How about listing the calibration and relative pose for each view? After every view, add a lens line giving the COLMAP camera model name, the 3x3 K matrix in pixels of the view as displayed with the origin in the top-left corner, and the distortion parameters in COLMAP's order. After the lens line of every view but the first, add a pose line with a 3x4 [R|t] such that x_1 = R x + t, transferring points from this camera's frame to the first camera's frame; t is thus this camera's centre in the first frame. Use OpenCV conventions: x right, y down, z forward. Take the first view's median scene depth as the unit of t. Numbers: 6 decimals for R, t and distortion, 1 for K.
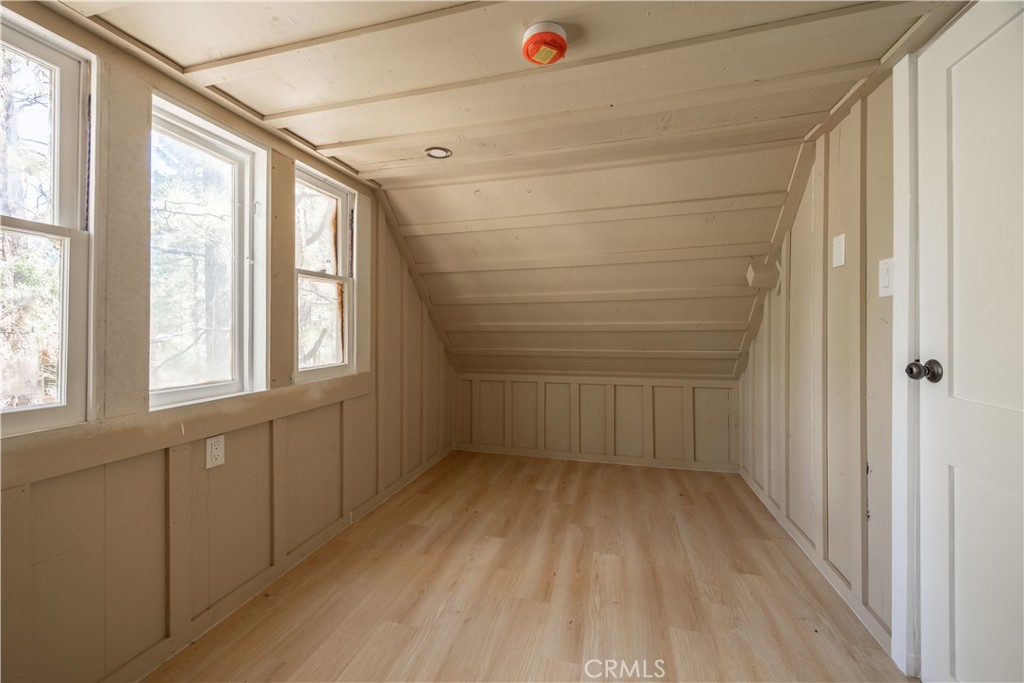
lens RADIAL K [[403.0, 0, 515.5], [0, 403.0, 338.5], [0, 0, 1]] dist [-0.000628, 0.000148]
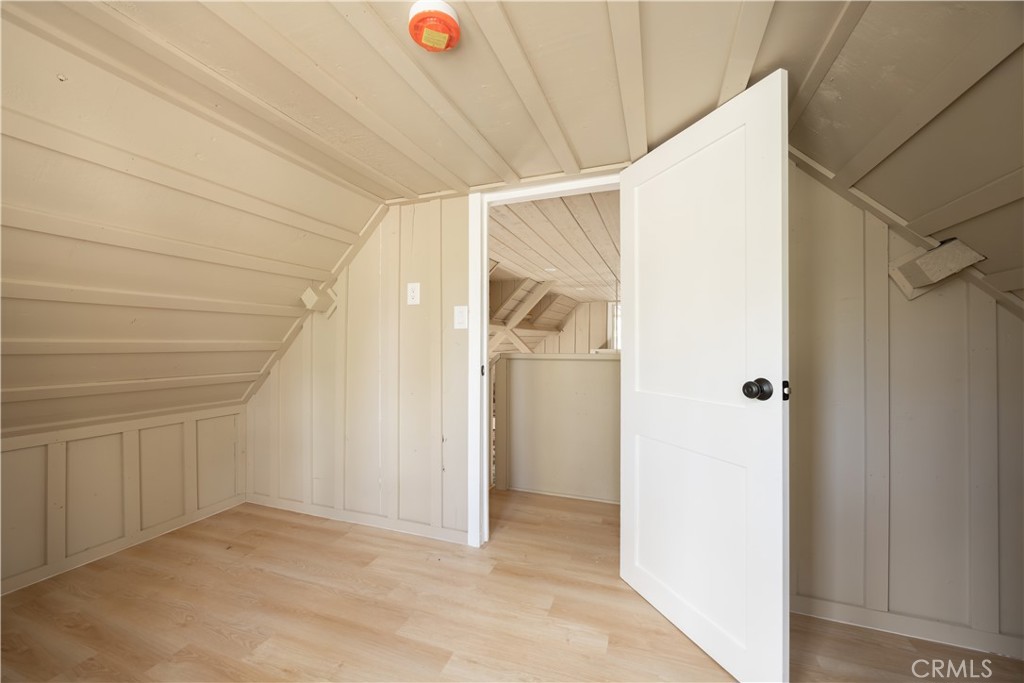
lens RADIAL K [[392.3, 0, 507.5], [0, 392.3, 356.3], [0, 0, 1]] dist [-0.000188, -0.000089]
pose [[0.090656, -0.020498, 0.995671, -0.456934], [0.023093, 0.999563, 0.018476, -0.013936], [-0.995614, 0.021318, 0.091090, 0.461371]]
